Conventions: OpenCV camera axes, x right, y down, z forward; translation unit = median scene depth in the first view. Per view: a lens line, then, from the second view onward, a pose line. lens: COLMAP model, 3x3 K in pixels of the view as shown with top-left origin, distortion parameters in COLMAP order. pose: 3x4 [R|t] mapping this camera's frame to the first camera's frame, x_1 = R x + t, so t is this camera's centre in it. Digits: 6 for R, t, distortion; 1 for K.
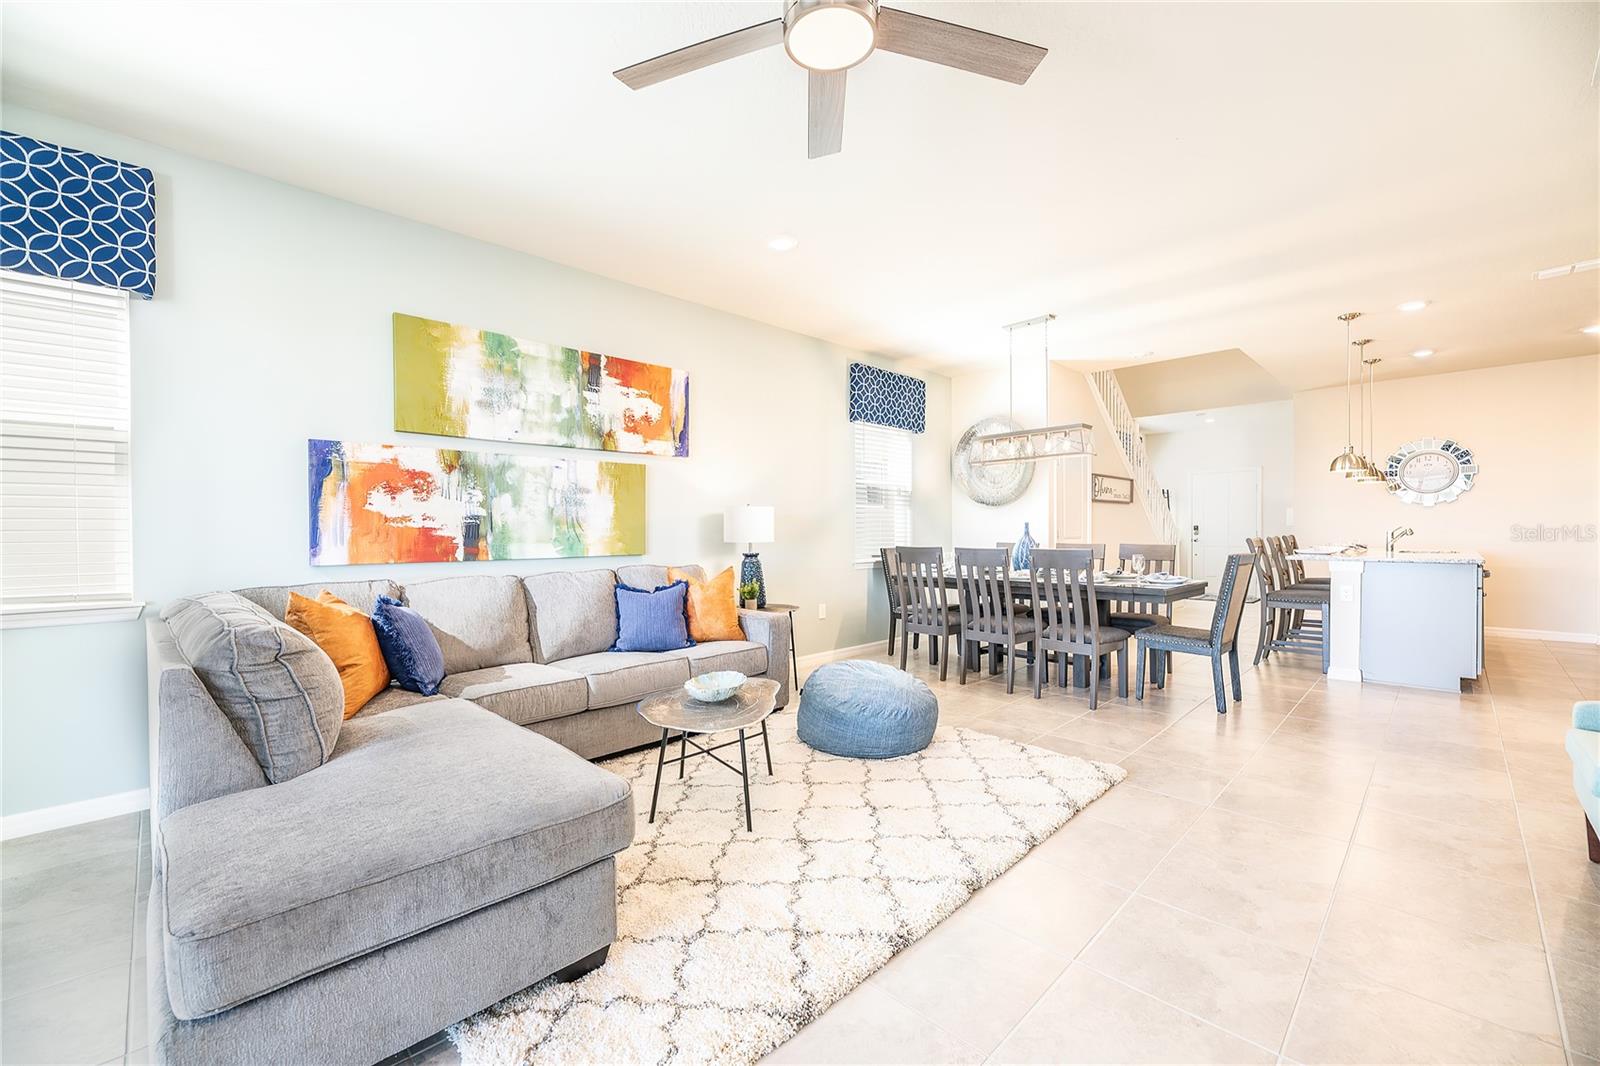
lens RADIAL K [[655.9, 0, 804.2], [0, 655.9, 524.5], [0, 0, 1]] dist [0.000141, -0.000036]
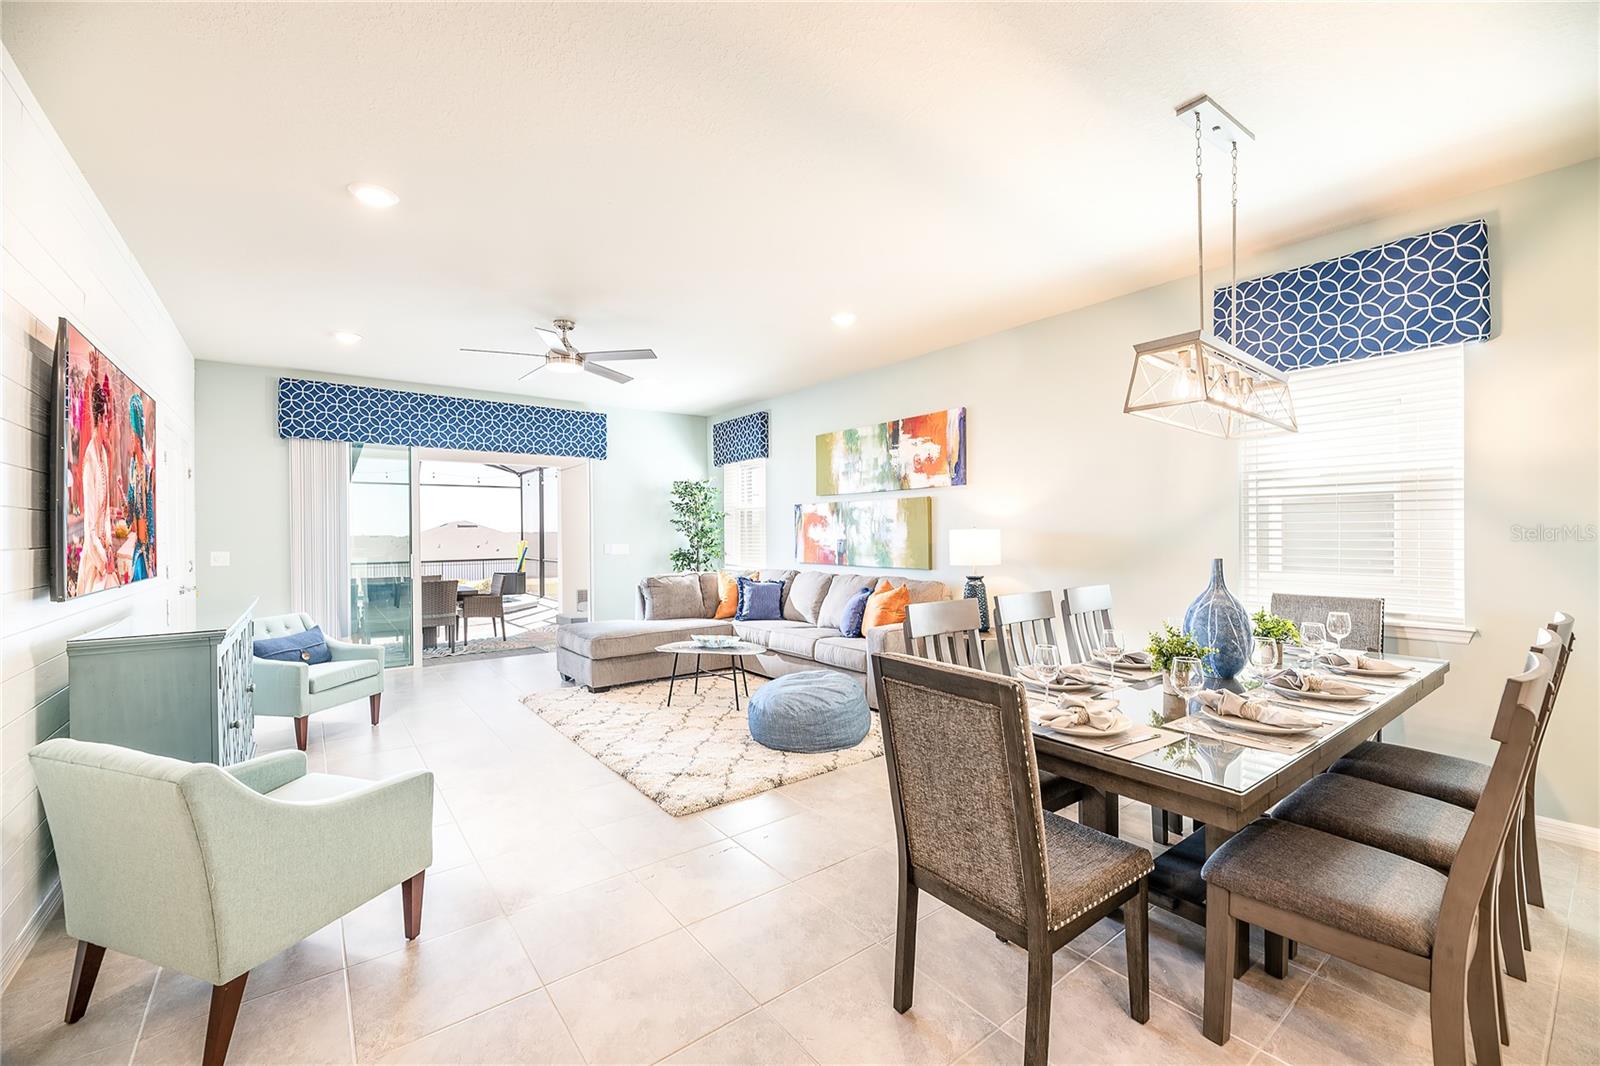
lens RADIAL K [[630.2, 0, 800.0], [0, 630.2, 533.0], [0, 0, 1]] dist [-0.001199, -0.000113]
pose [[-0.121924, -0.013019, -0.992454, 0.999246], [-0.010065, 0.999879, -0.011880, -0.007490], [0.992488, 0.008541, -0.122040, 0.949658]]
